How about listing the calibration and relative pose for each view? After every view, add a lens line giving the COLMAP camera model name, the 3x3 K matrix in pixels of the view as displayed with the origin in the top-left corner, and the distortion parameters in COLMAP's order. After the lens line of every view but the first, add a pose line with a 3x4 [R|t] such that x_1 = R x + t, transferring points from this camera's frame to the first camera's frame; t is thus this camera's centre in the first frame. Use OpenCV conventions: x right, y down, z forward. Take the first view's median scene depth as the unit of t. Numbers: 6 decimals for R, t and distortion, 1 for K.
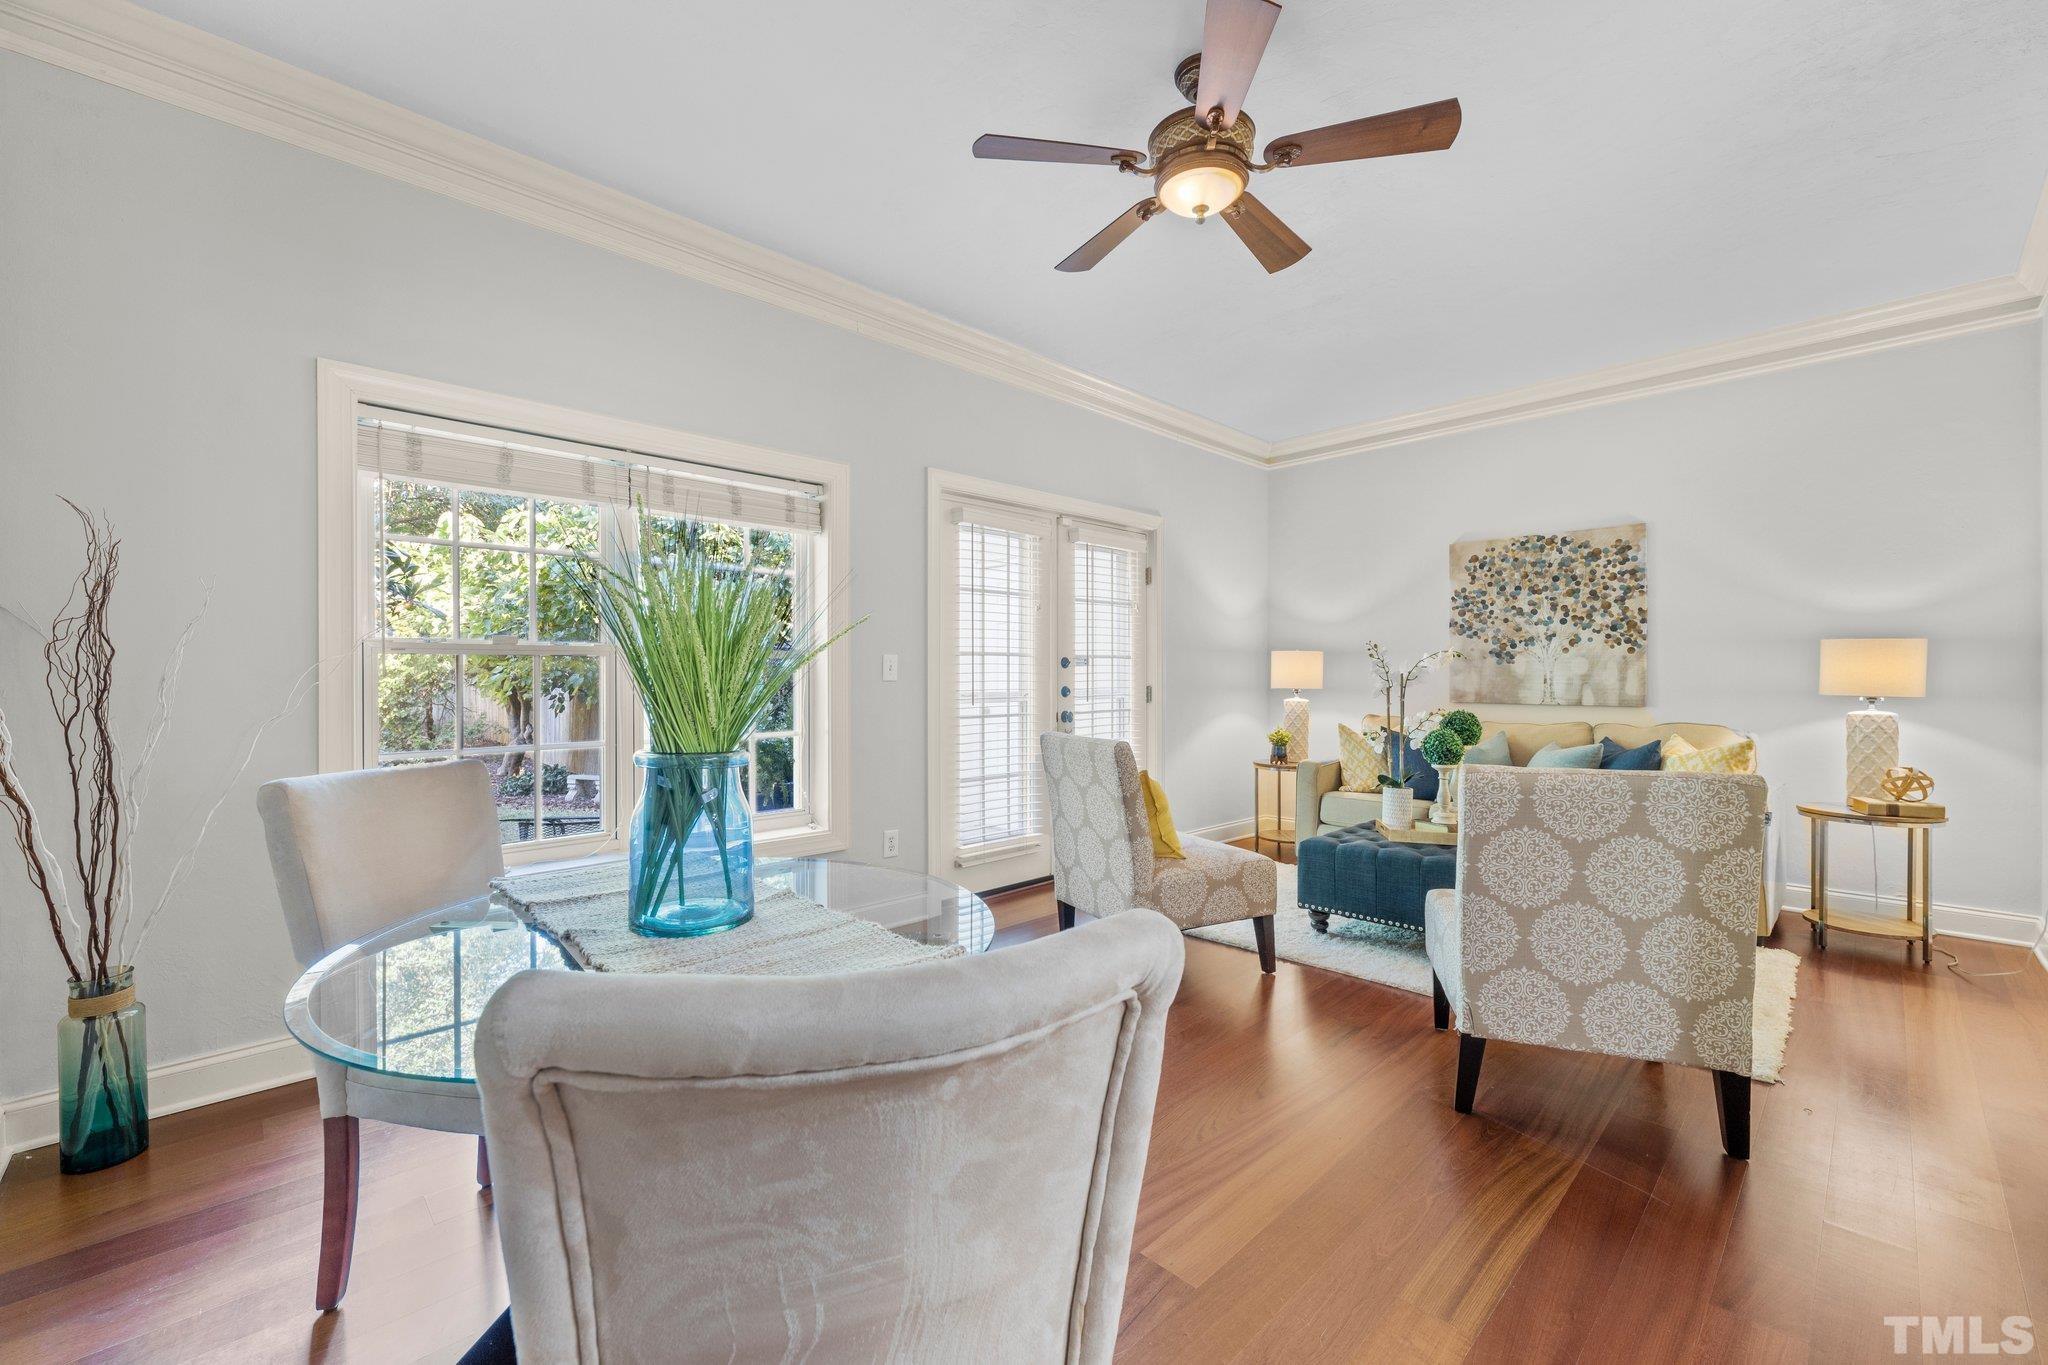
lens RADIAL K [[843.0, 0, 1025.0], [0, 843.0, 667.6], [0, 0, 1]] dist [0.009247, -0.004237]
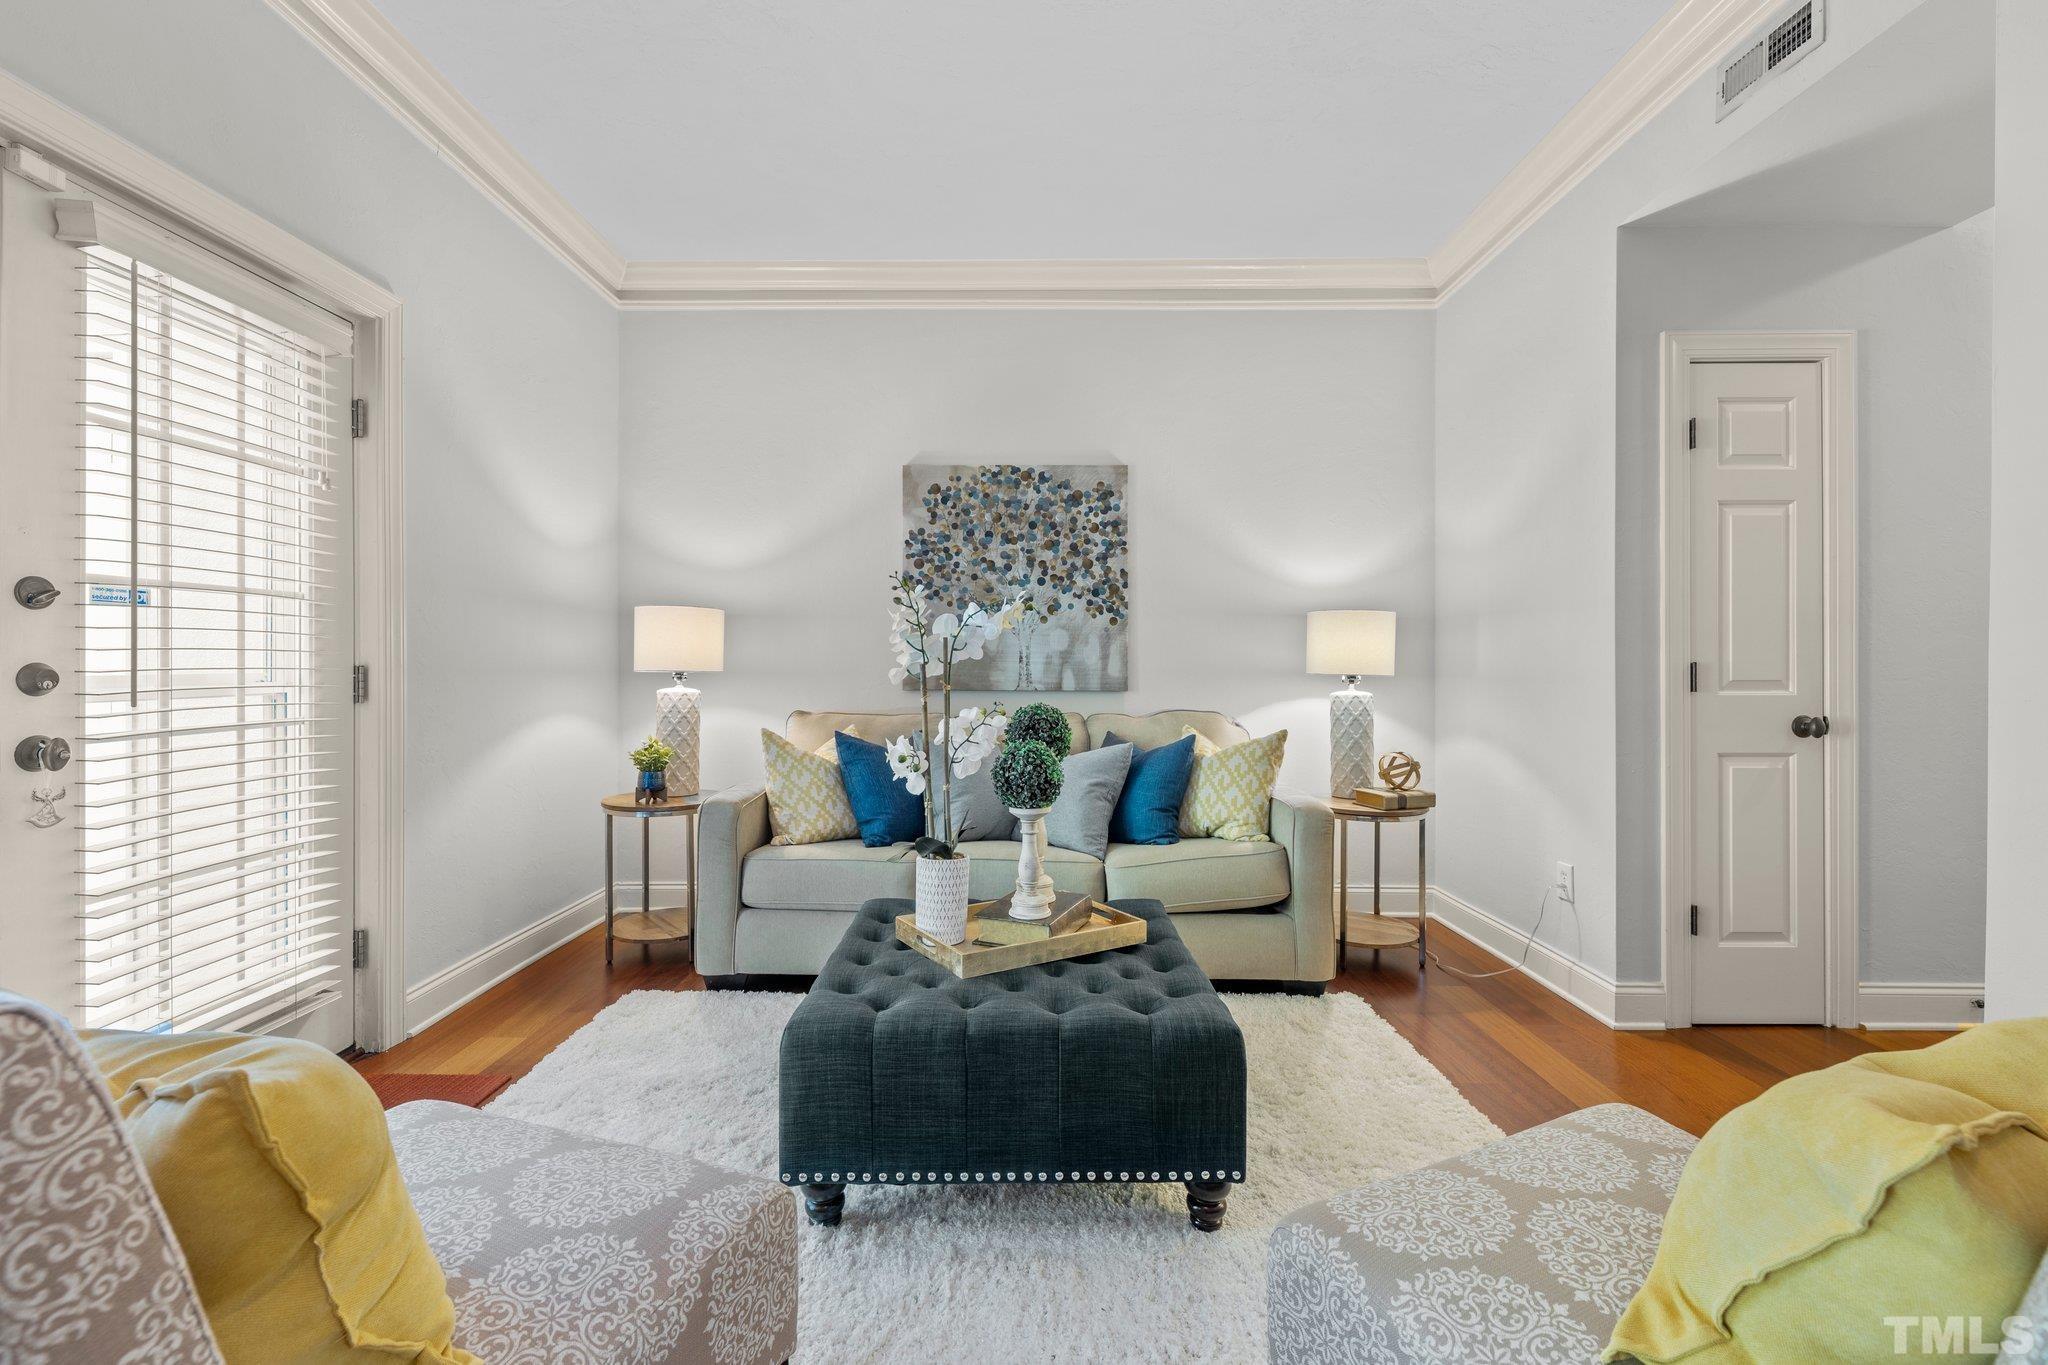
lens RADIAL K [[843.0, 0, 1025.0], [0, 843.0, 667.6], [0, 0, 1]] dist [0.009247, -0.004237]
pose [[0.706235, 0.000207, 0.707977, 0.085123], [-0.010323, 0.999897, 0.010006, 0.016079], [-0.707902, -0.014375, 0.706164, 0.473135]]
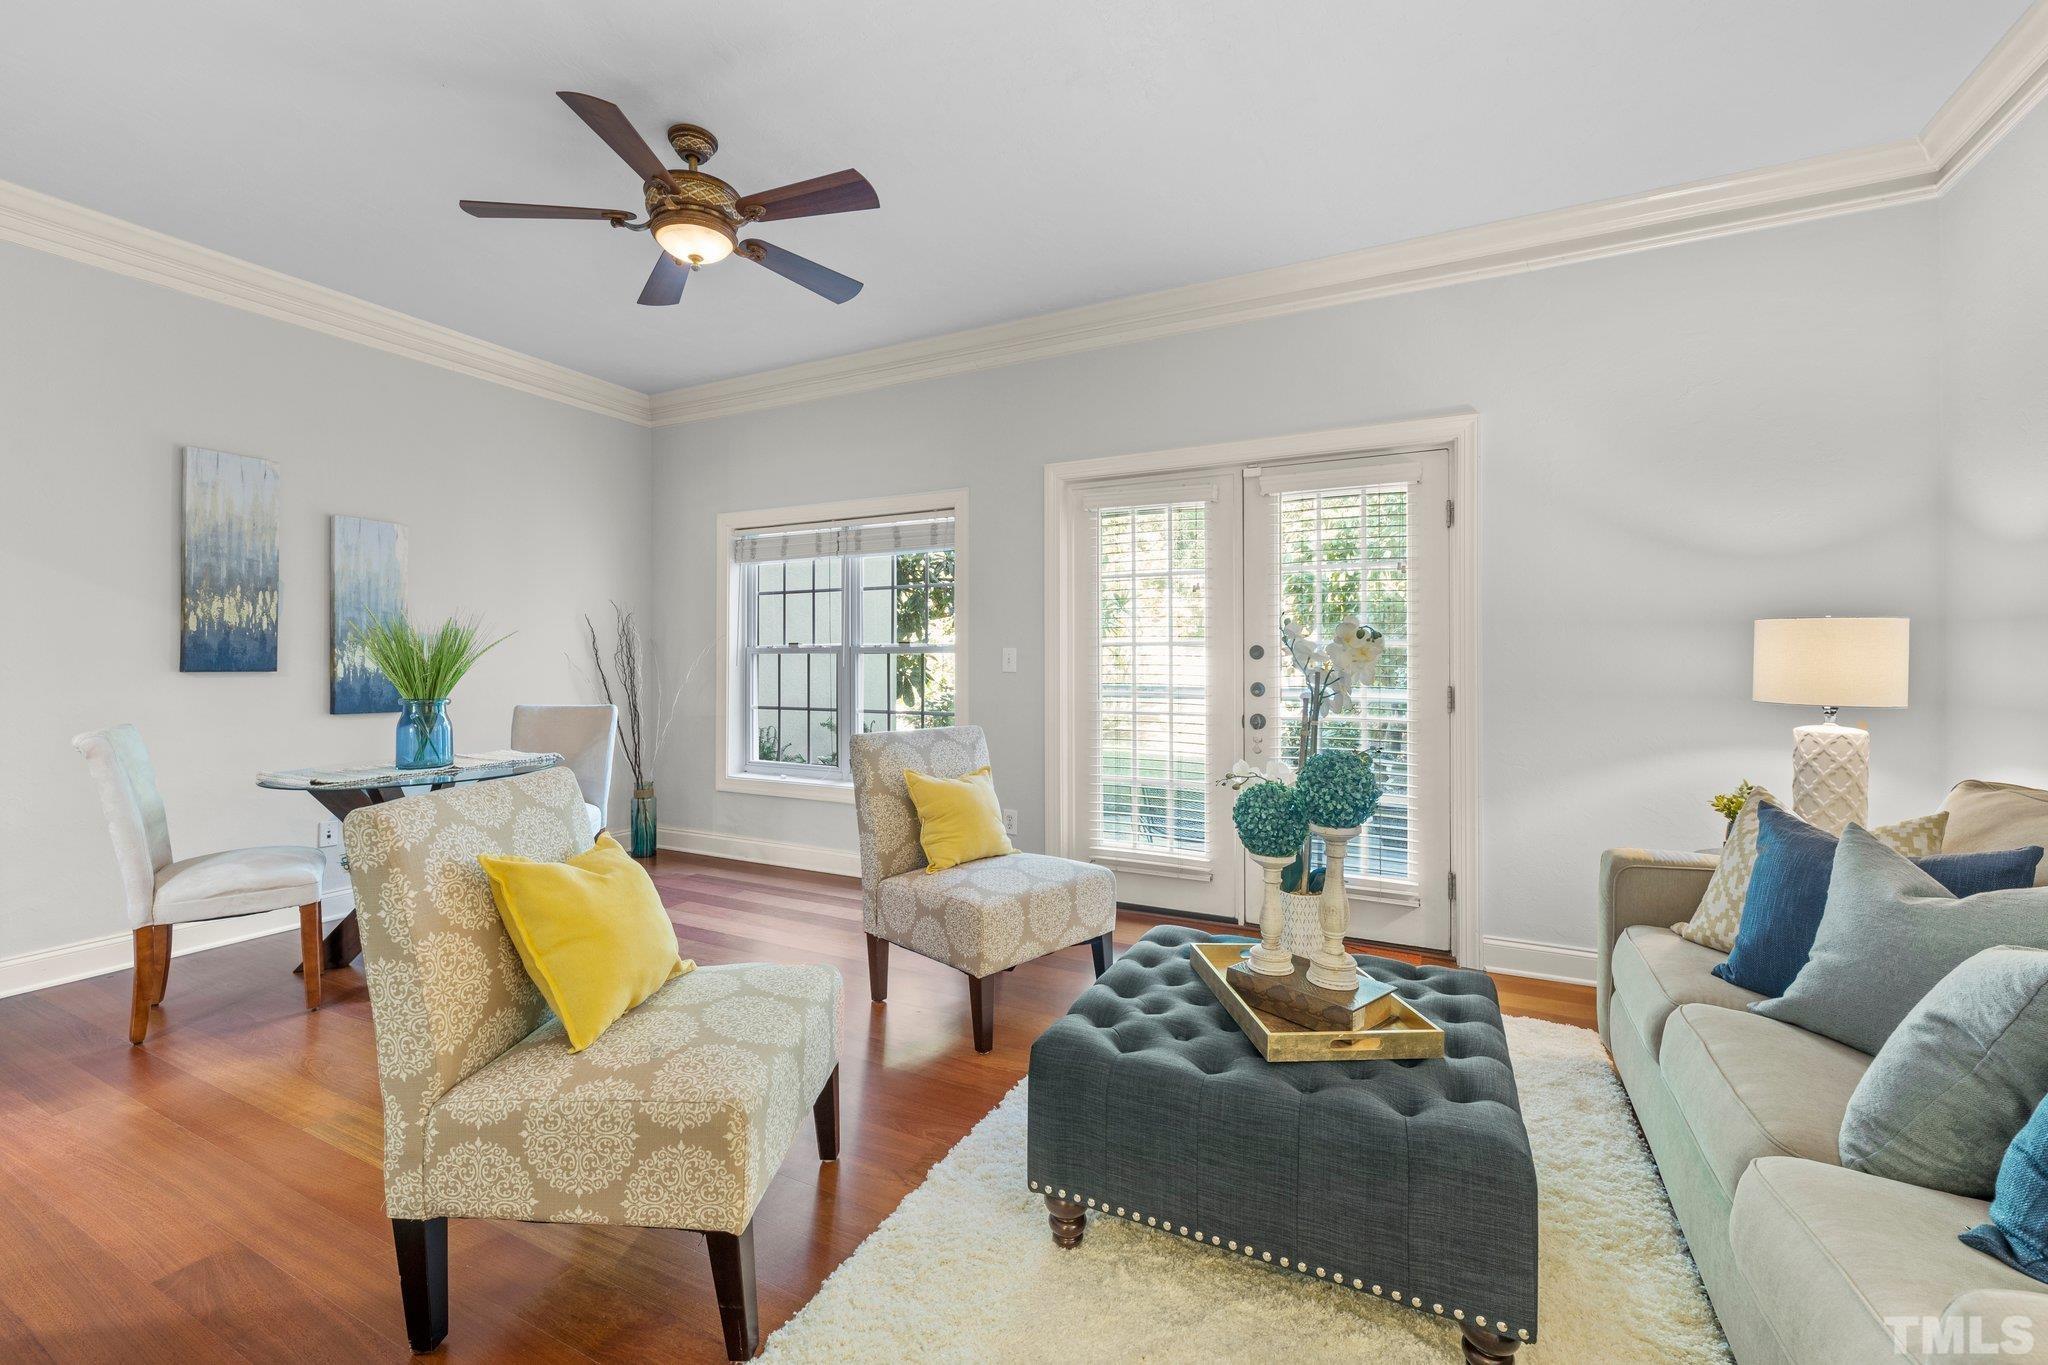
lens RADIAL K [[843.0, 0, 1025.0], [0, 843.0, 667.6], [0, 0, 1]] dist [0.009247, -0.004237]
pose [[0.316327, 0.006560, -0.948627, 0.703383], [0.006263, 0.999940, 0.009003, -0.000009], [0.948629, -0.008789, 0.316267, 0.539528]]
